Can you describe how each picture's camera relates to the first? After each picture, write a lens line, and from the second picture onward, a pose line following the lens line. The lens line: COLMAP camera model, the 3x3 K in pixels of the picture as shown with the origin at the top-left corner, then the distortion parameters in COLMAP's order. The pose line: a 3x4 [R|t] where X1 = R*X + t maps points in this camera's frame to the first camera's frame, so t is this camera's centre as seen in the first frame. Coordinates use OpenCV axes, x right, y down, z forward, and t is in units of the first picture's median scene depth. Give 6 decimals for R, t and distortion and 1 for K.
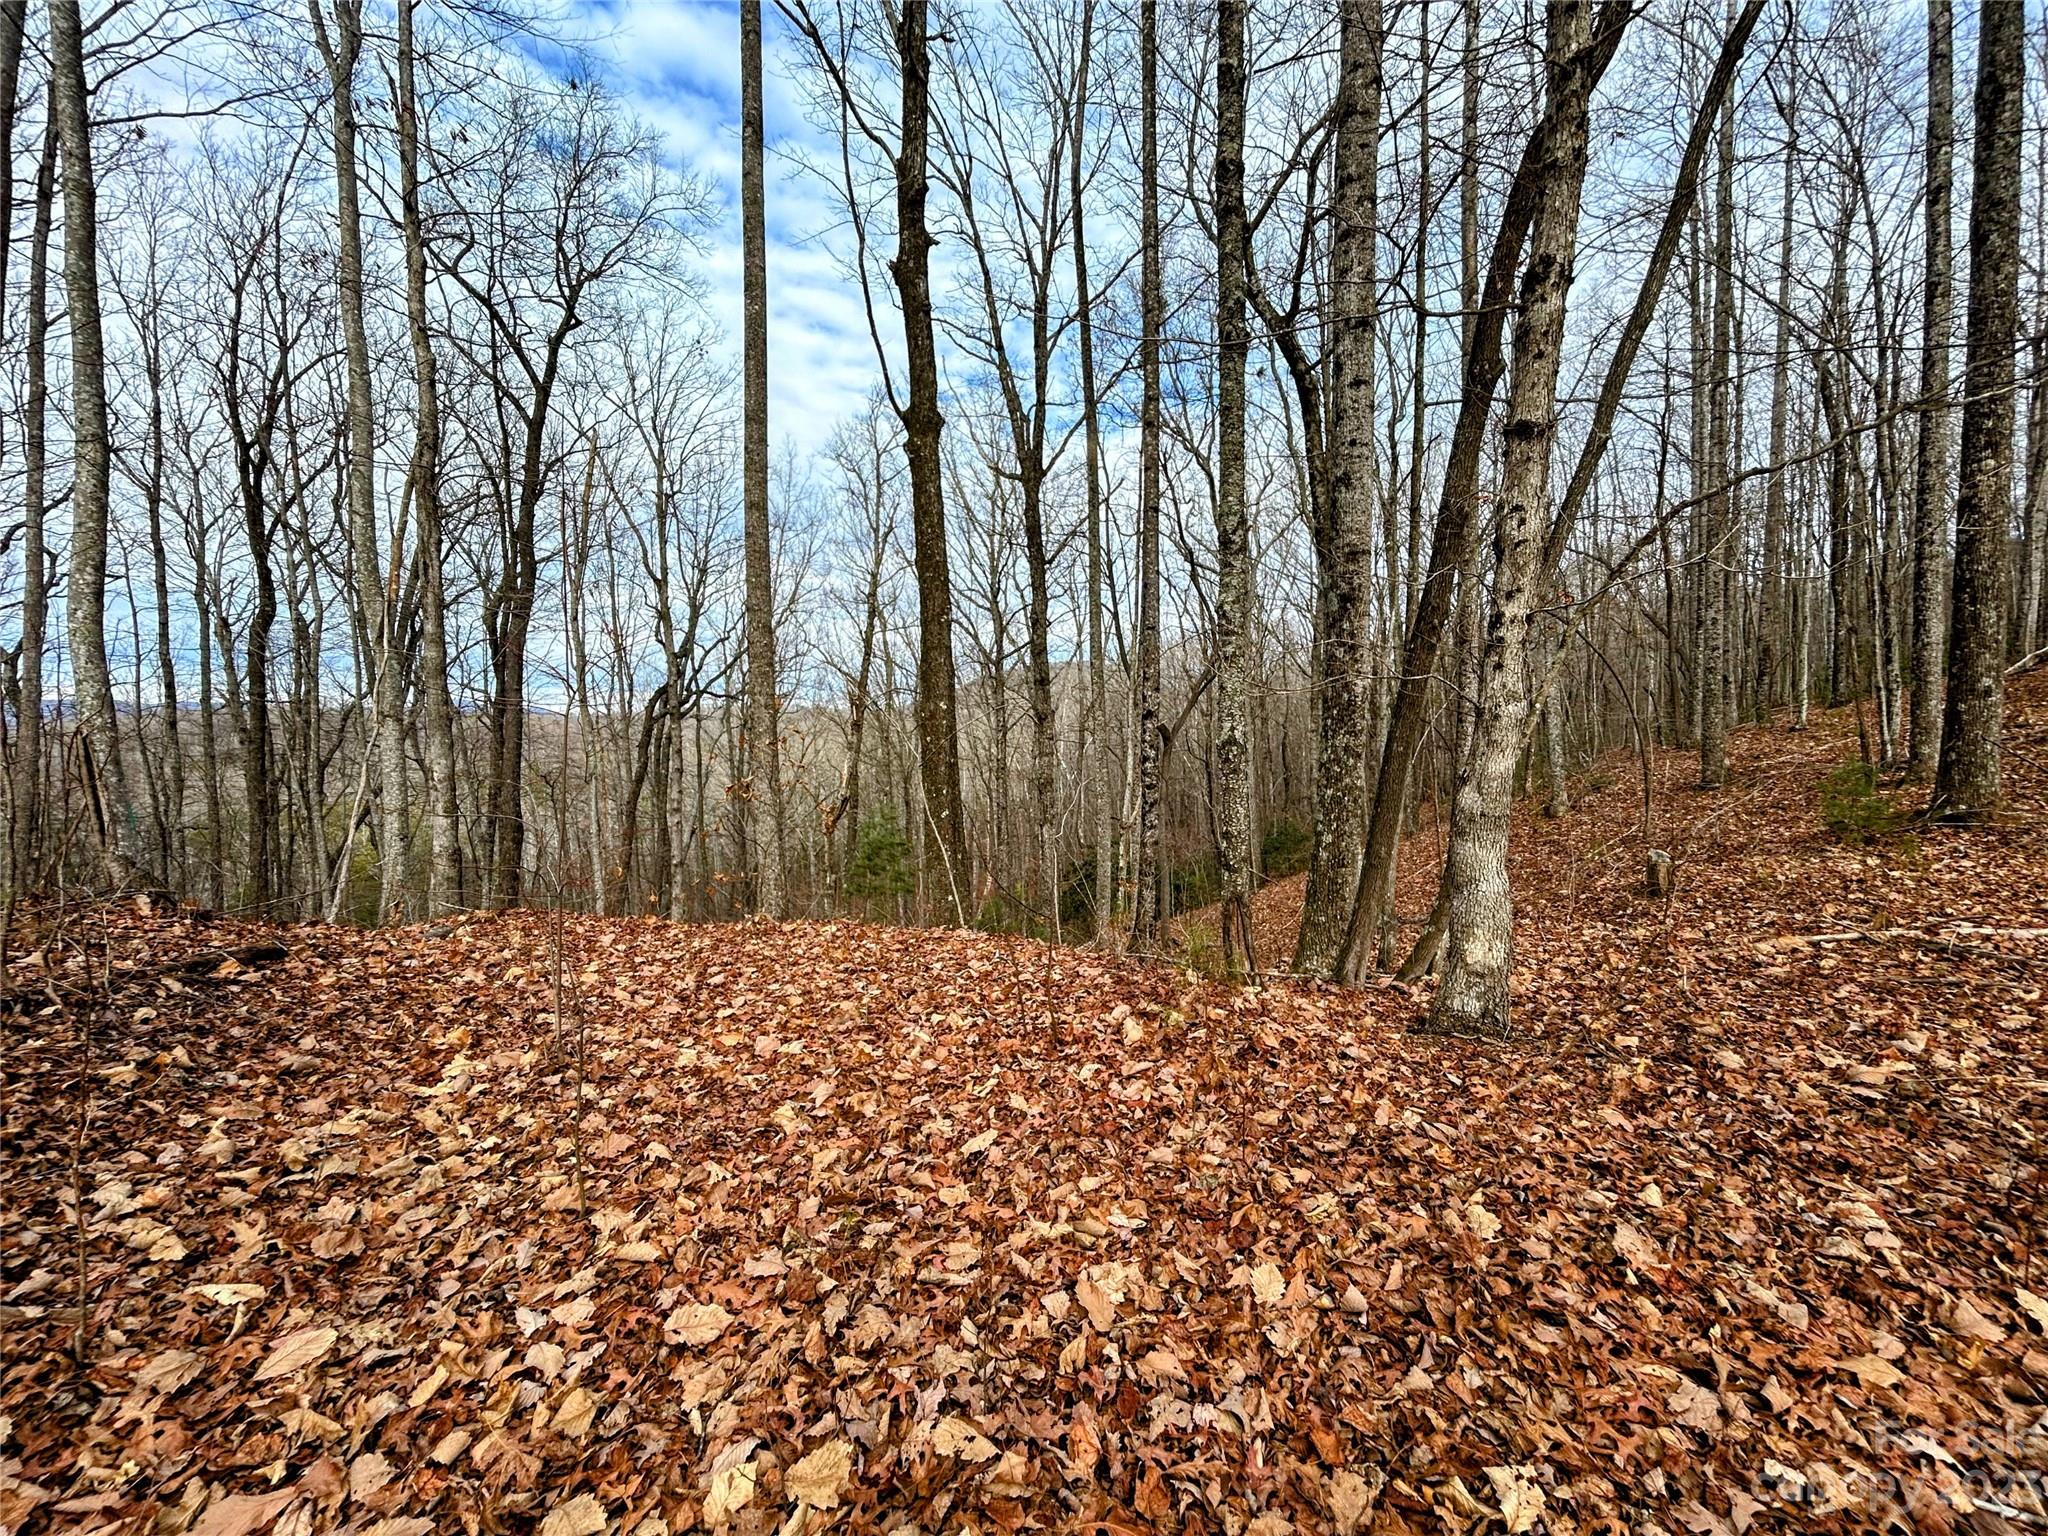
lens RADIAL K [[825.8, 0, 1029.3], [0, 825.8, 774.2], [0, 0, 1]] dist [0.001359, 0.000126]
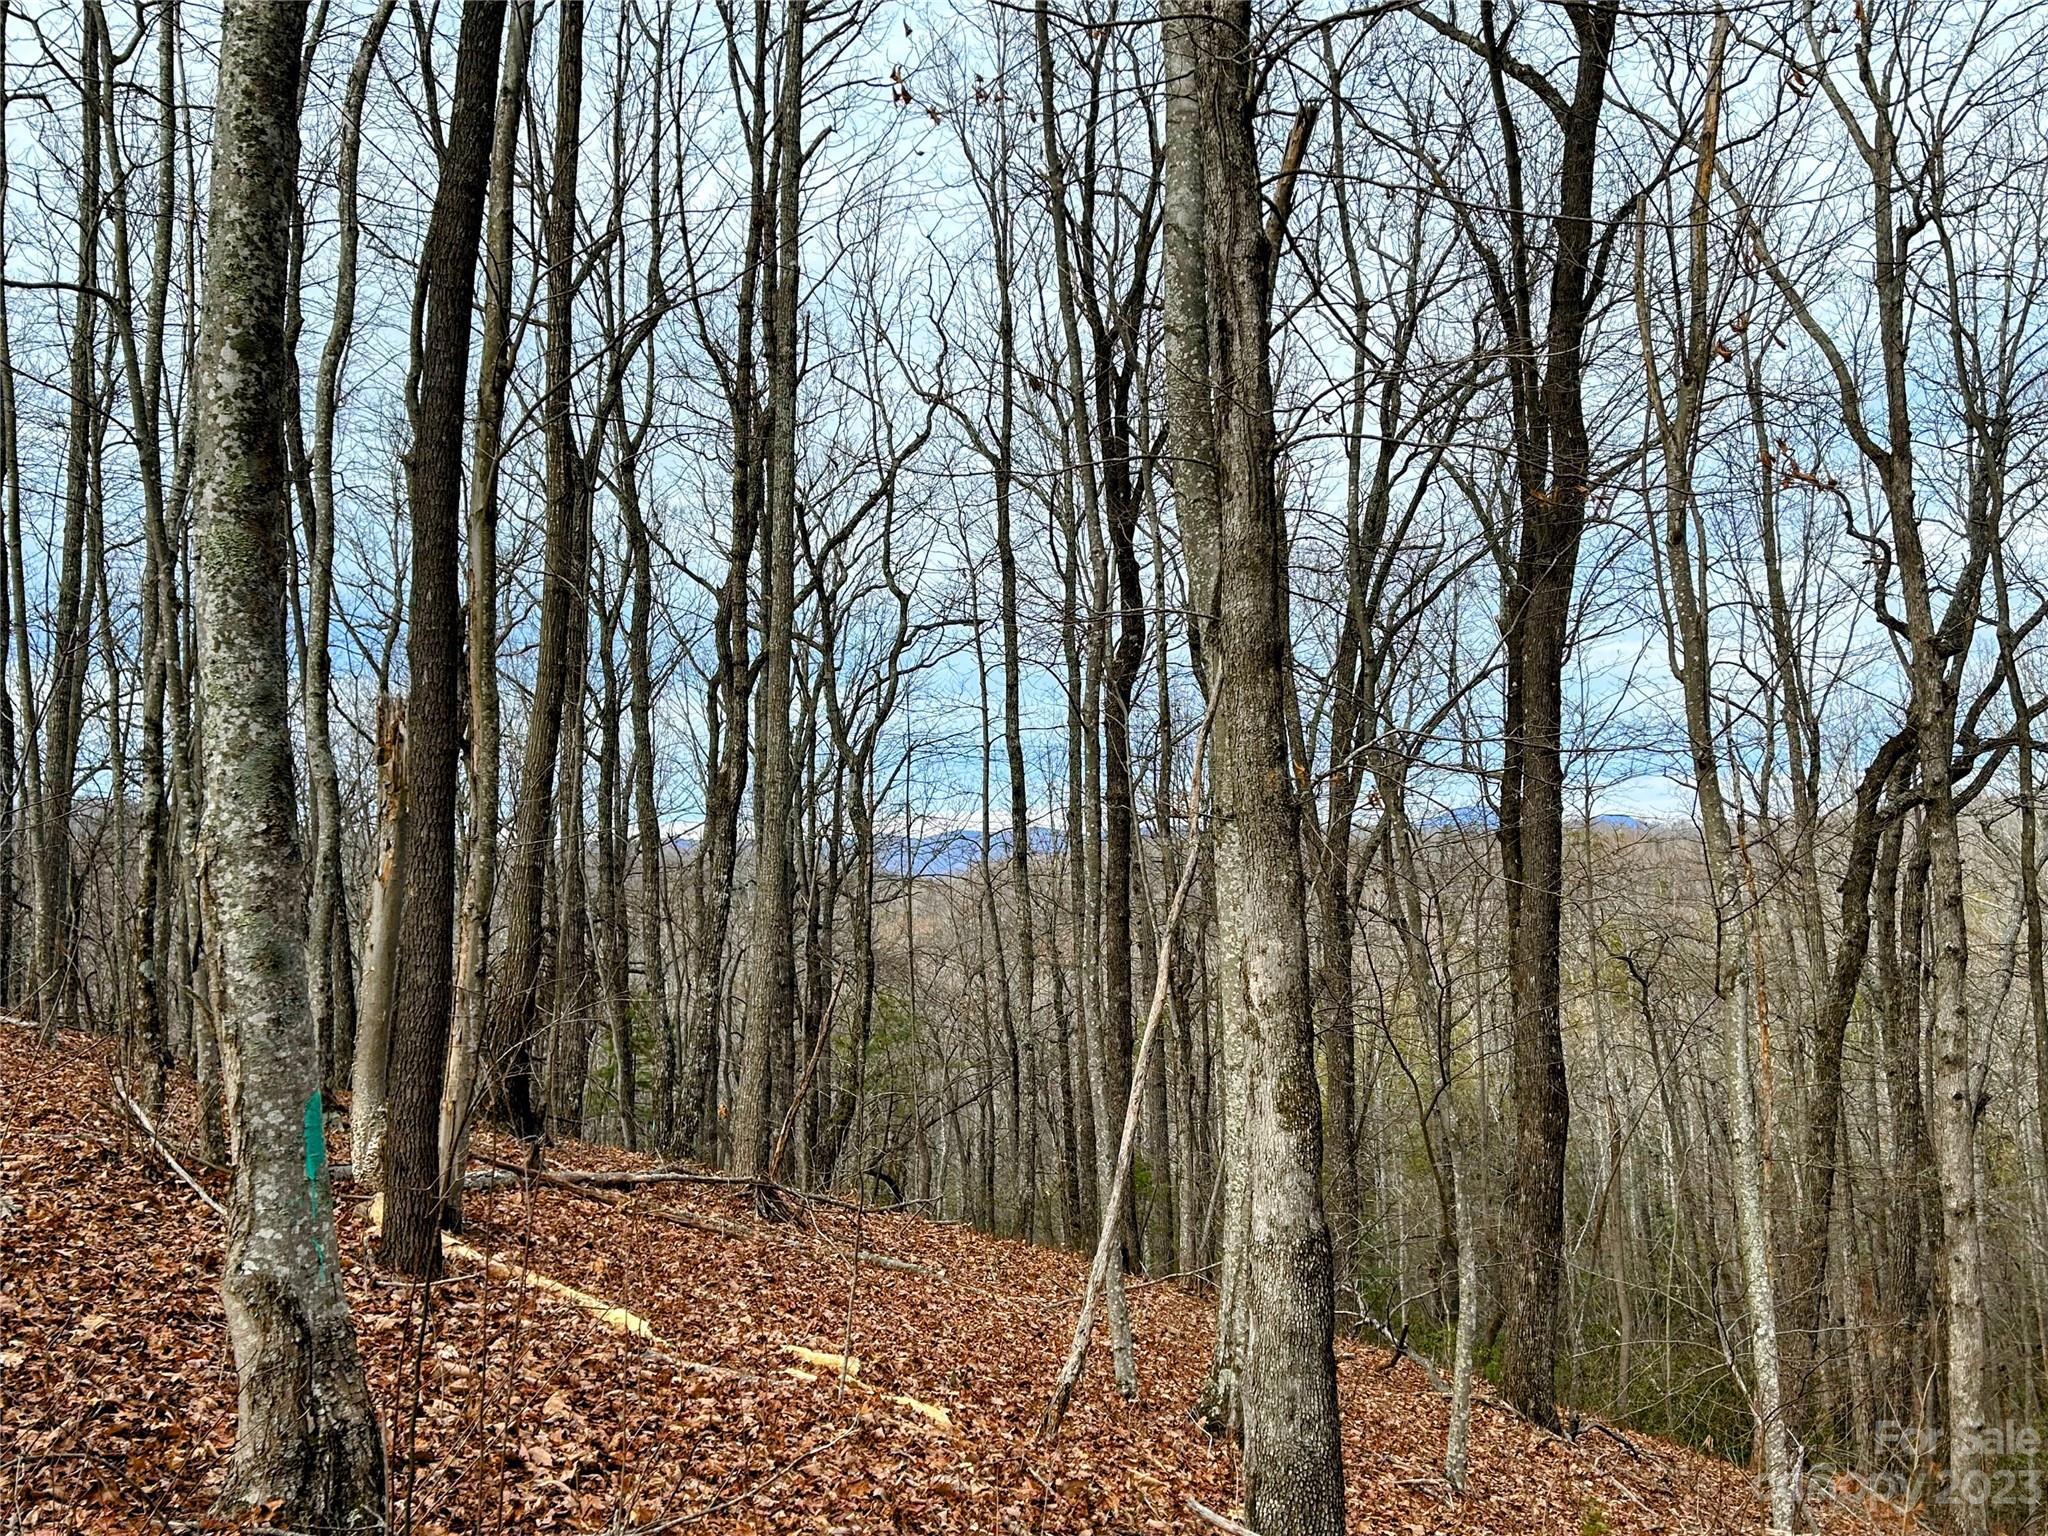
lens RADIAL K [[1796.6, 0, 1024.2], [0, 1796.6, 778.5], [0, 0, 1]] dist [0.034800, -0.000728]
pose [[0.651690, -0.058749, -0.756207, -0.082545], [-0.013391, 0.995949, -0.088914, -0.005949], [0.758368, 0.068071, 0.648263, 0.164482]]
